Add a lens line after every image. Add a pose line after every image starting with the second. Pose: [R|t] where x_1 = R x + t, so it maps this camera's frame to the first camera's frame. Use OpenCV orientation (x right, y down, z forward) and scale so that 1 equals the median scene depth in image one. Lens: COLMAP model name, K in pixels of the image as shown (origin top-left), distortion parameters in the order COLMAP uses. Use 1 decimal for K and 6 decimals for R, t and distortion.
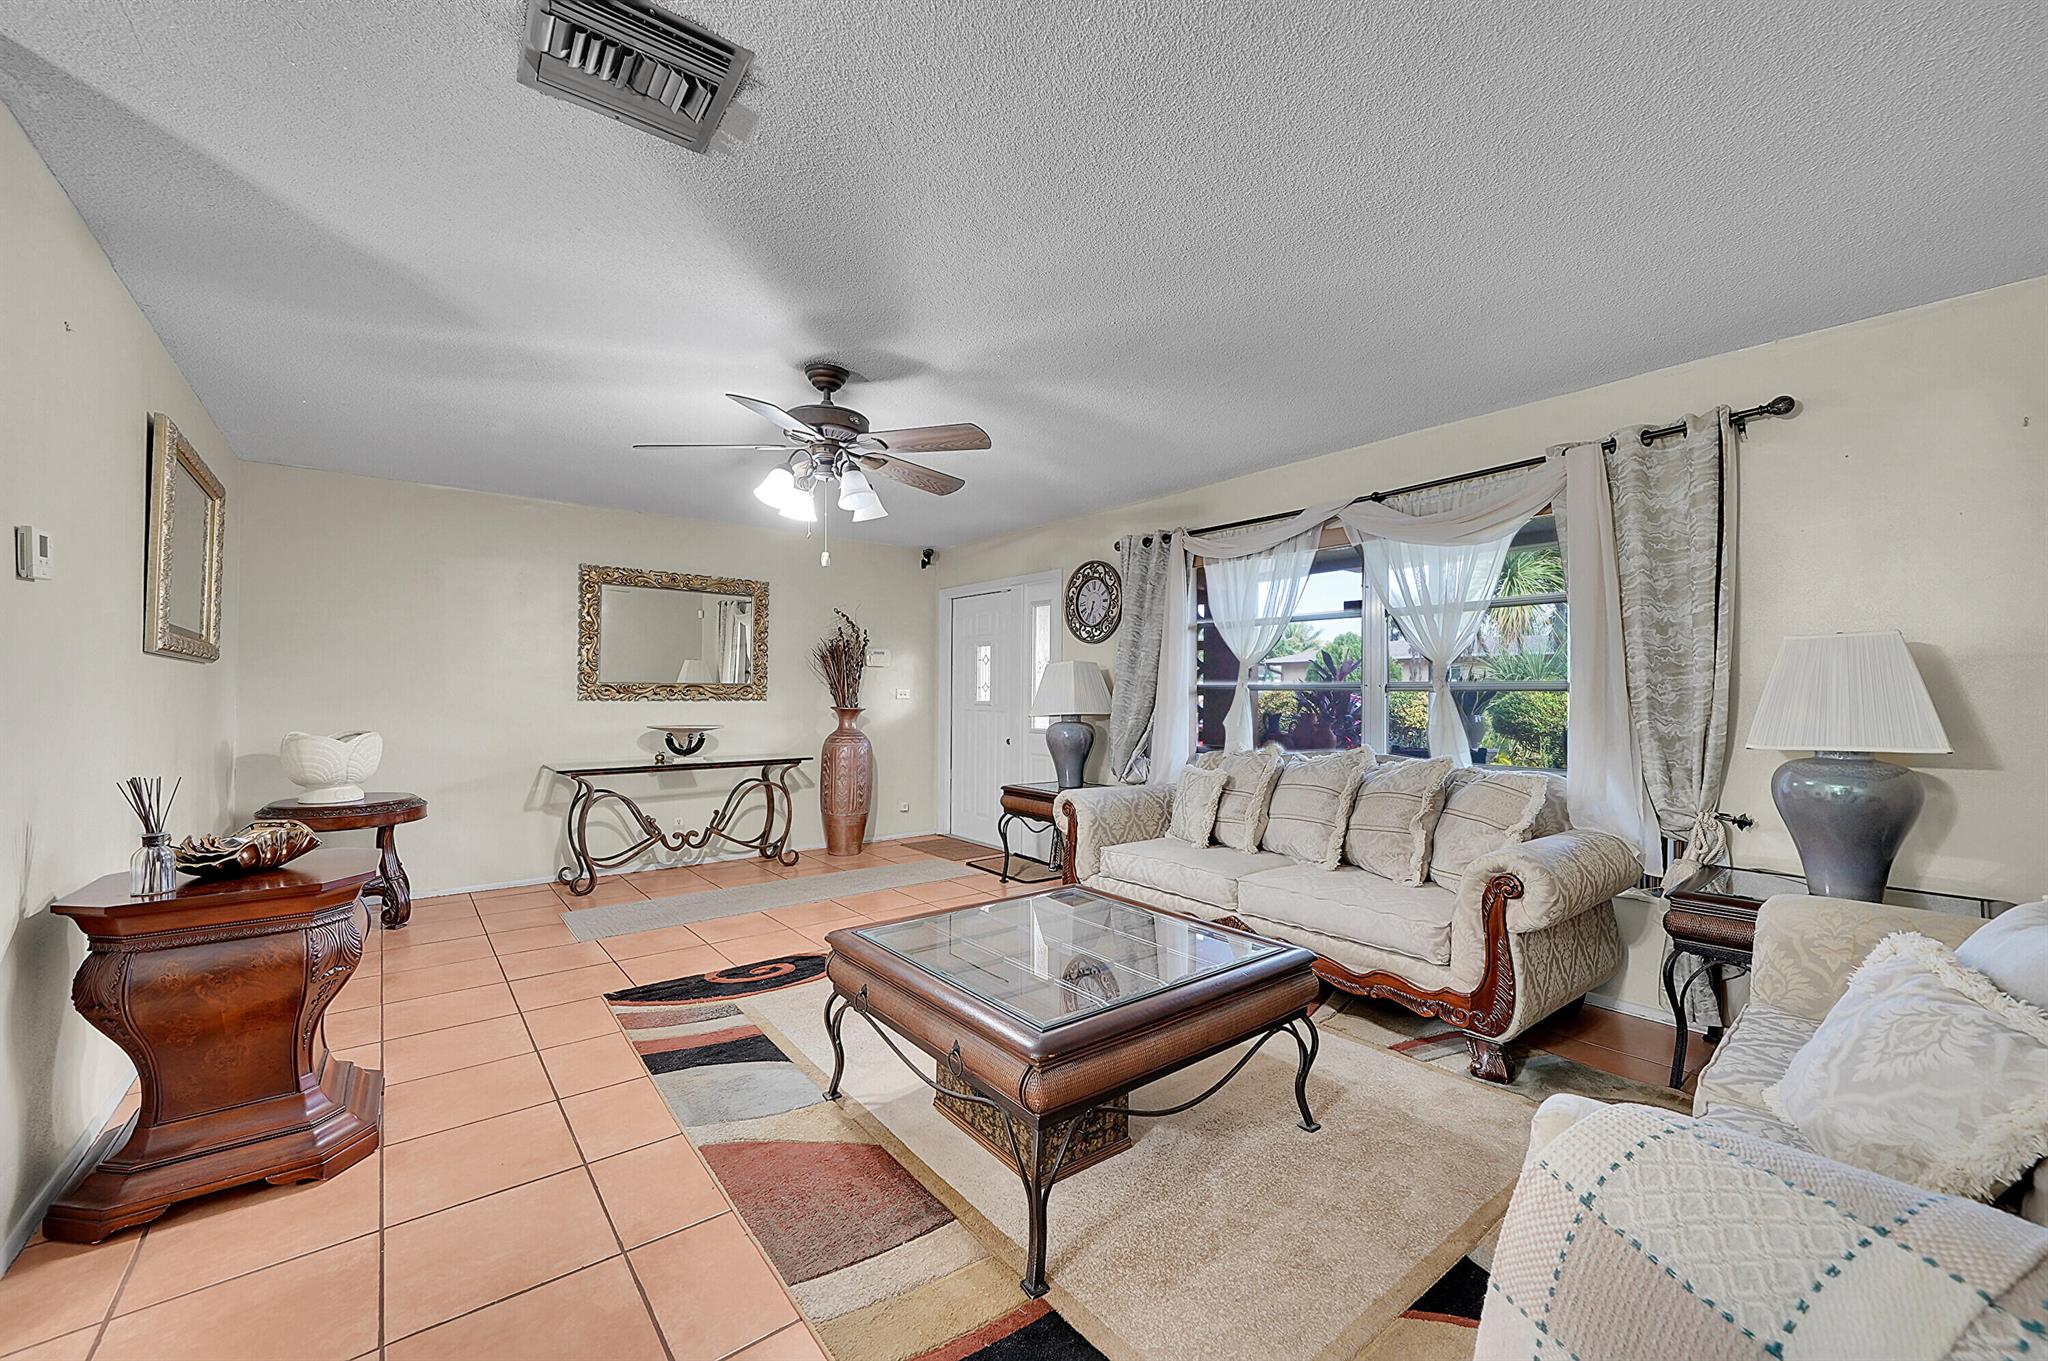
lens RADIAL K [[804.0, 0, 1018.2], [0, 804.0, 680.1], [0, 0, 1]] dist [0.000575, 0.000274]
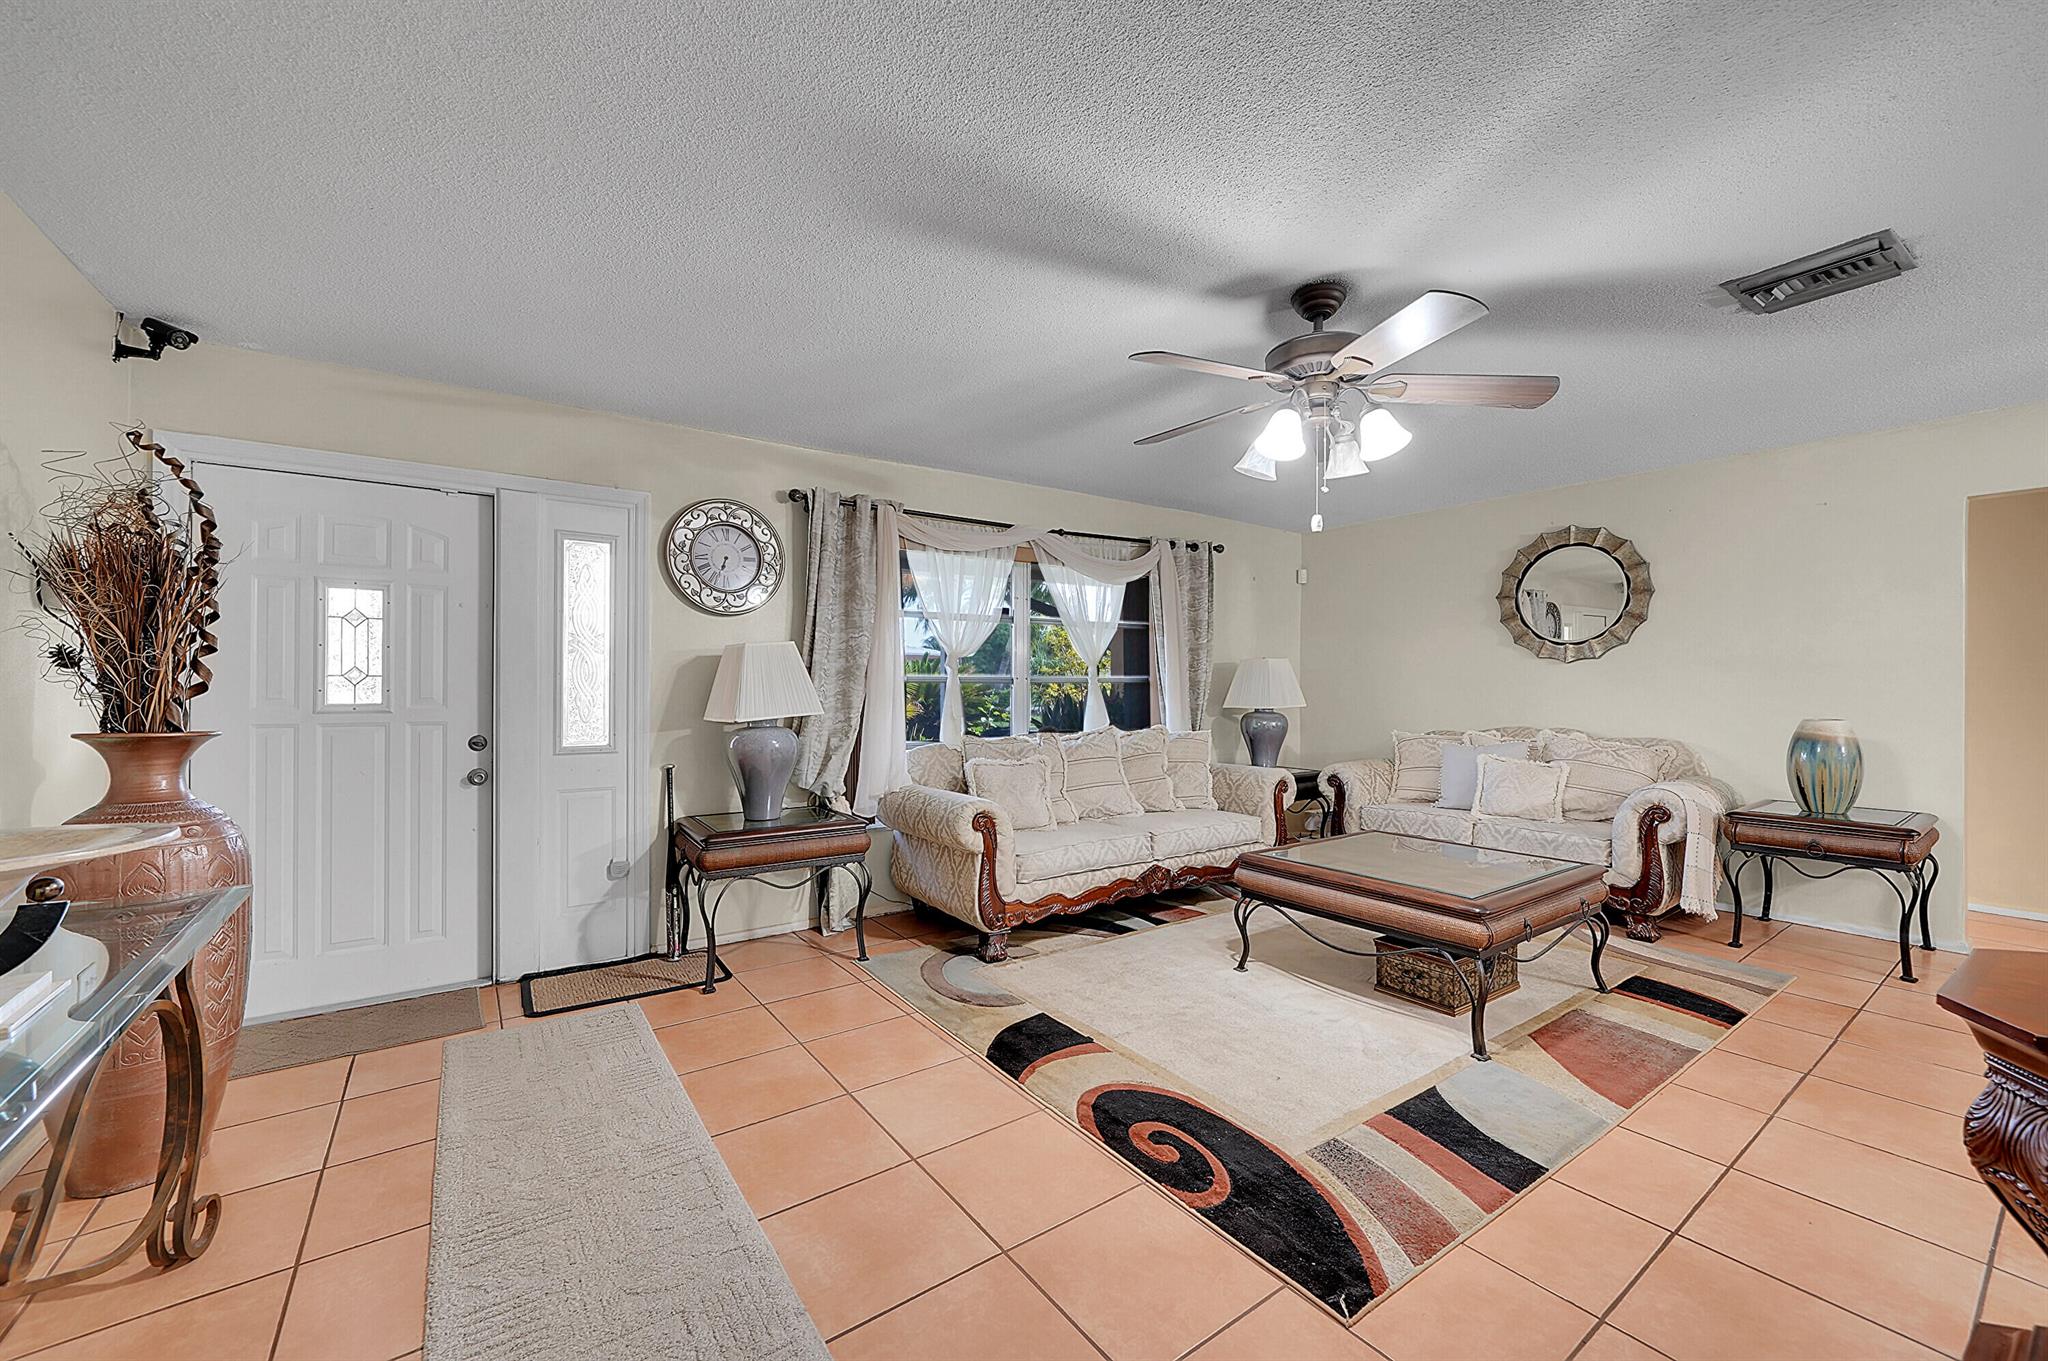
lens RADIAL K [[804.0, 0, 1018.2], [0, 804.0, 680.1], [0, 0, 1]] dist [0.000575, 0.000274]
pose [[0.050681, -0.009723, 0.998668, -0.954325], [-0.019041, 0.999761, 0.010700, -0.002101], [-0.998533, -0.019558, 0.050484, 1.115715]]
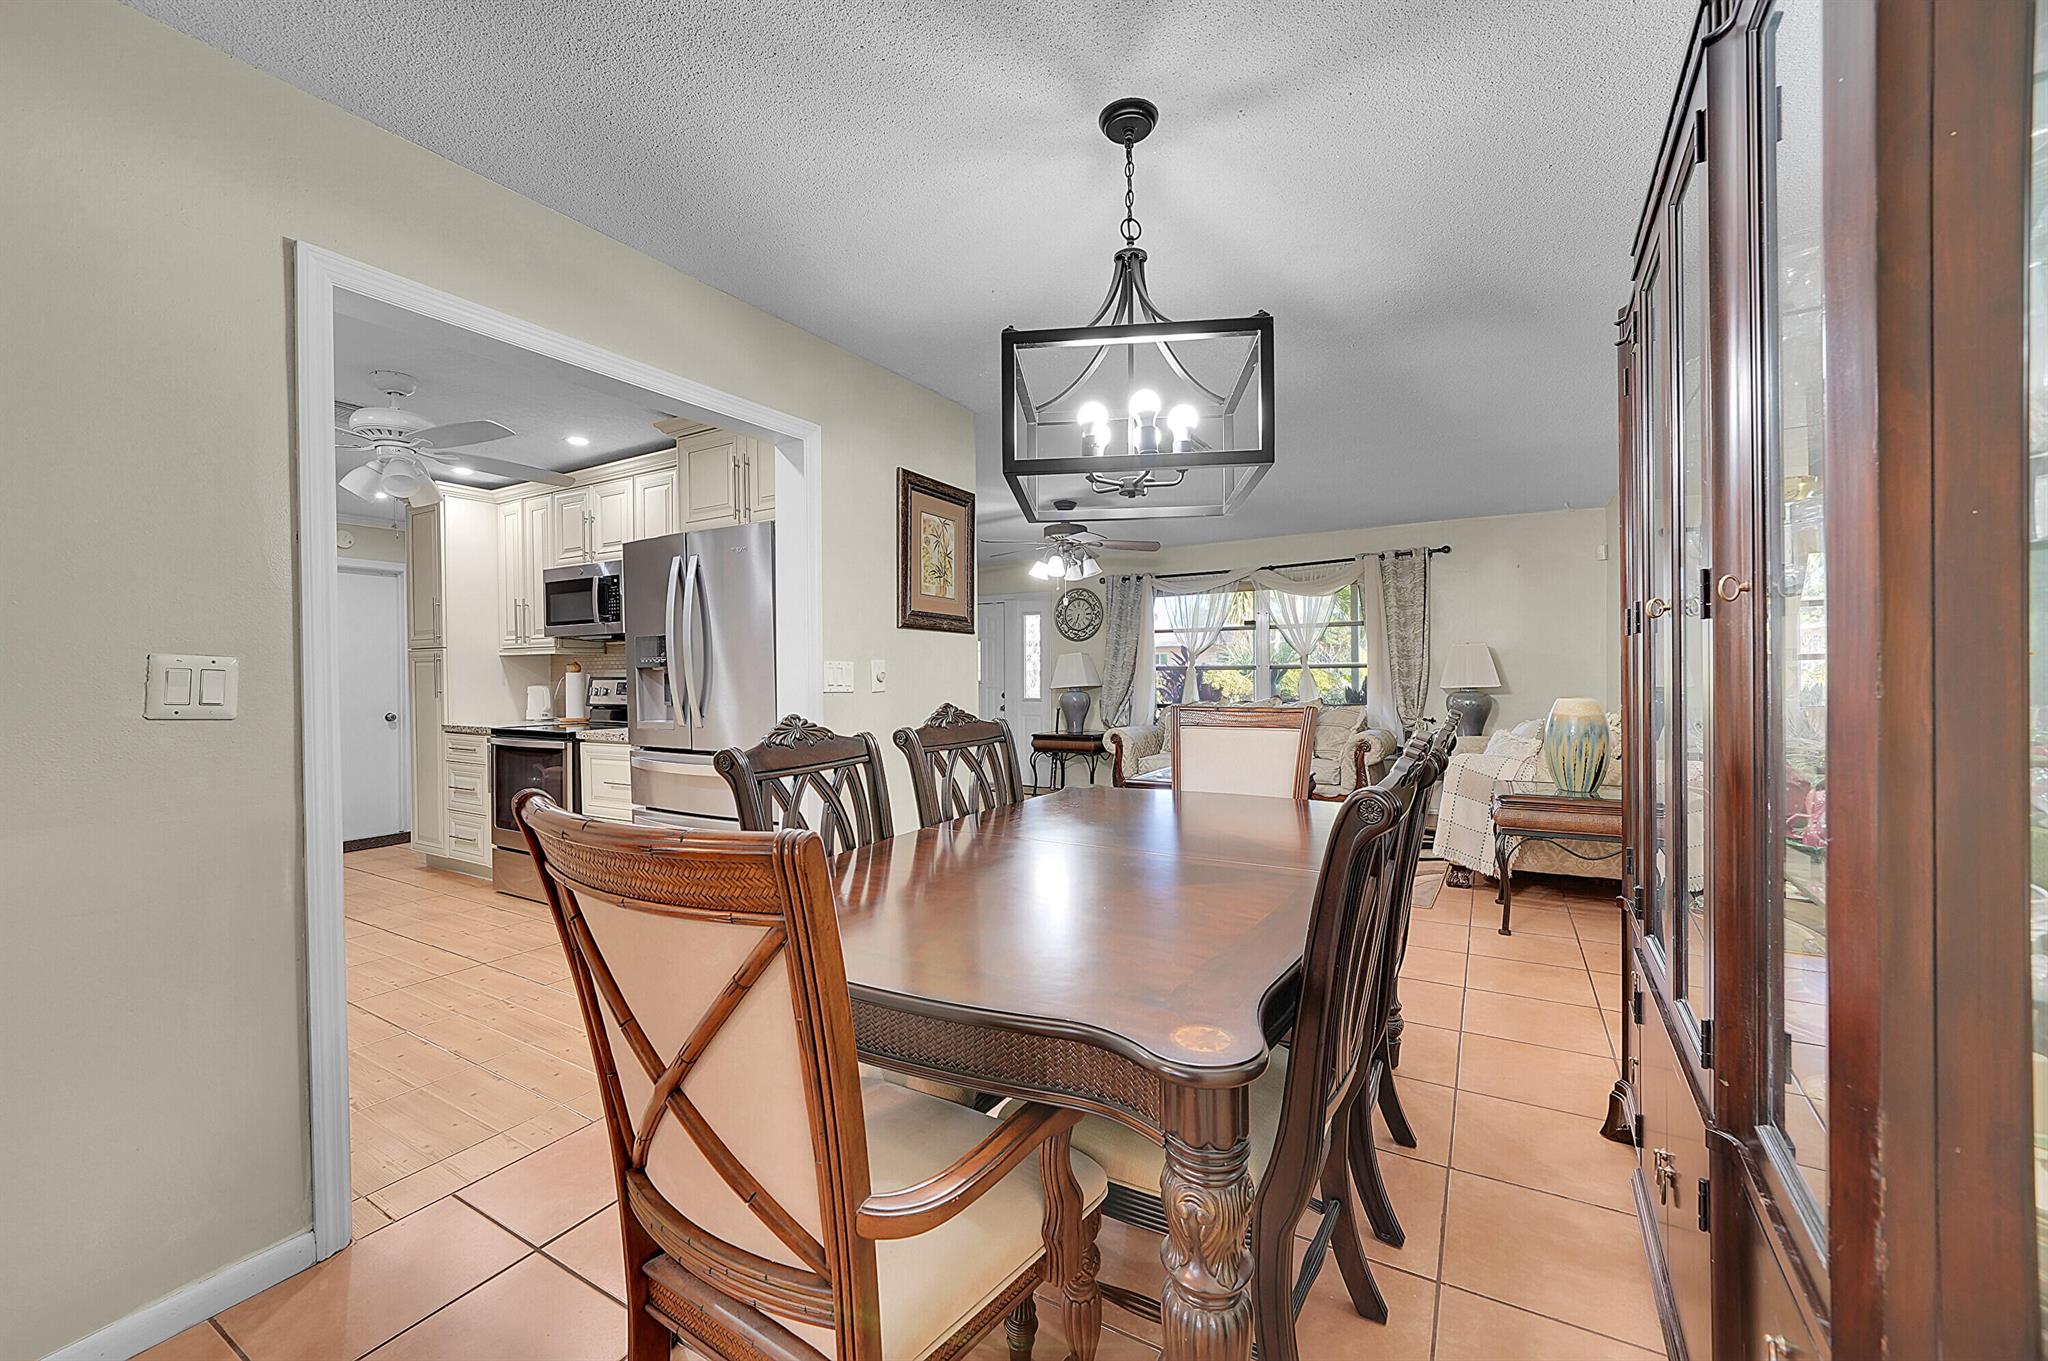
lens RADIAL K [[804.0, 0, 1018.2], [0, 804.0, 680.1], [0, 0, 1]] dist [0.000575, 0.000274]
pose [[0.937115, -0.014500, 0.348720, -0.882660], [0.008725, 0.999798, 0.018124, 0.001007], [-0.348912, -0.013942, 0.937052, -0.658492]]
